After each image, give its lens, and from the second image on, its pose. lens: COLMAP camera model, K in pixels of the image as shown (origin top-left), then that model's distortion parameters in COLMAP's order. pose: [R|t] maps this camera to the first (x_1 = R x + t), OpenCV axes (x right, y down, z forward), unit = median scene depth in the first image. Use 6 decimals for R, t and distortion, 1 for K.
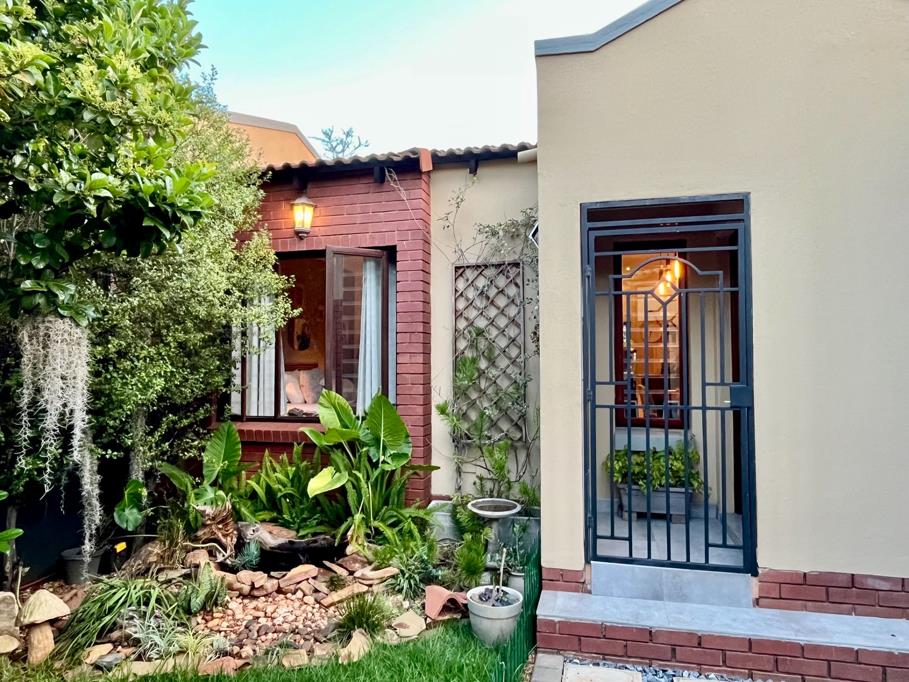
lens RADIAL K [[606.1, 0, 454.5], [0, 606.1, 341.0], [0, 0, 1]] dist [0.001908, -0.000201]
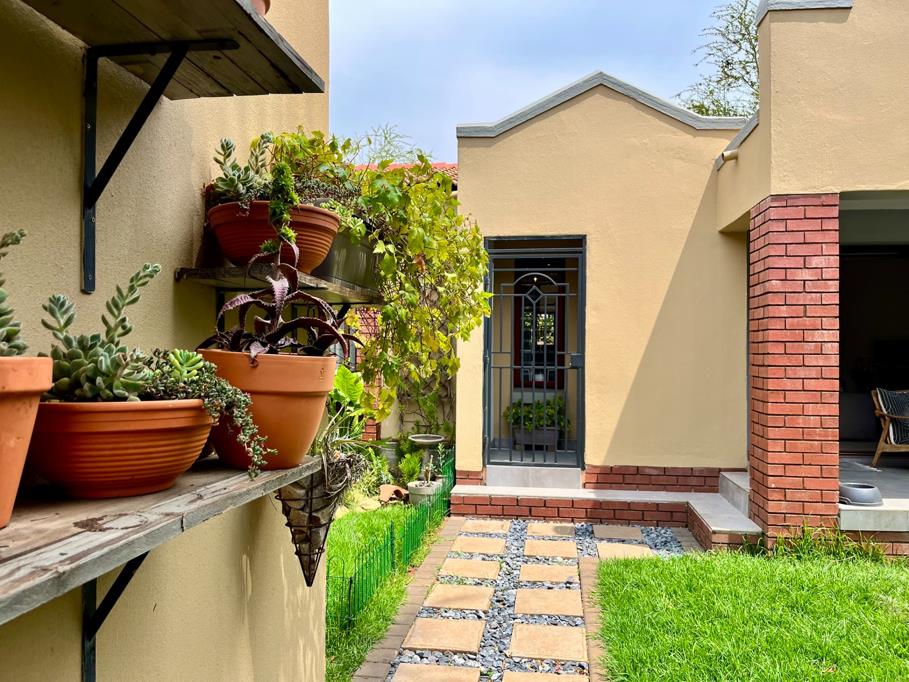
lens RADIAL K [[685.3, 0, 454.5], [0, 685.3, 341.0], [0, 0, 1]] dist [0.065045, -0.112539]
pose [[0.995396, 0.012220, 0.095069, -0.030318], [-0.014209, 0.999693, 0.020278, 0.005130], [-0.094792, -0.021536, 0.995264, -0.730626]]
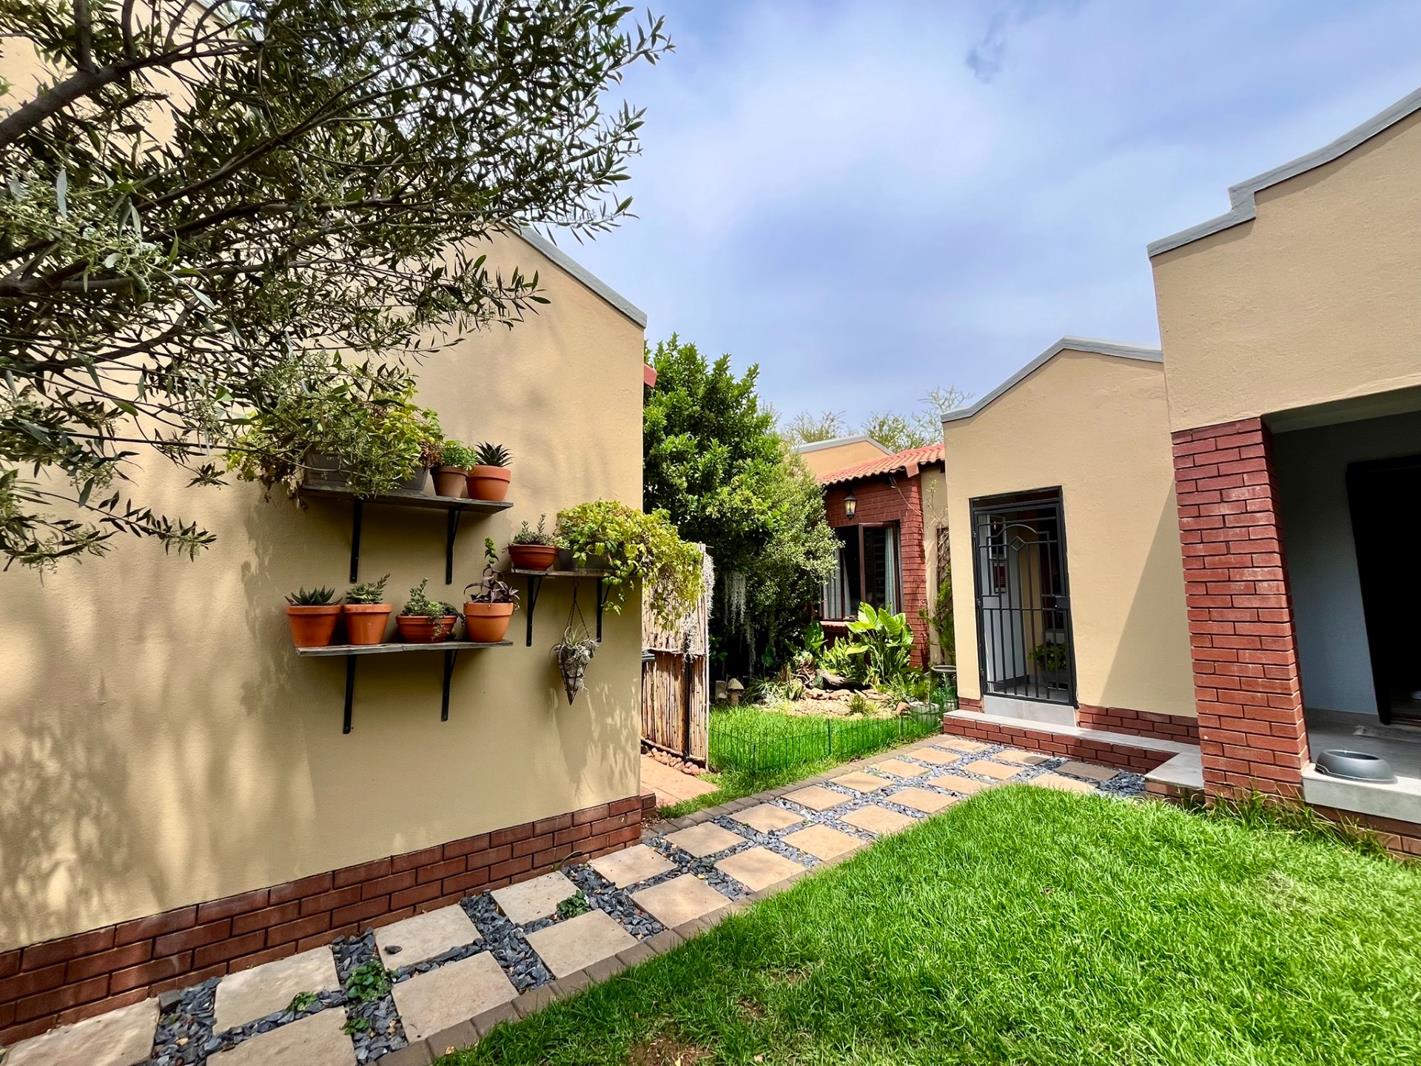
lens RADIAL K [[566.2, 0, 710.5], [0, 566.2, 533.0], [0, 0, 1]] dist [0.000565, -0.000117]
pose [[0.795655, -0.070221, -0.601666, 0.601066], [0.027080, 0.996388, -0.080478, -0.004935], [0.605144, 0.047739, 0.794683, -0.825242]]
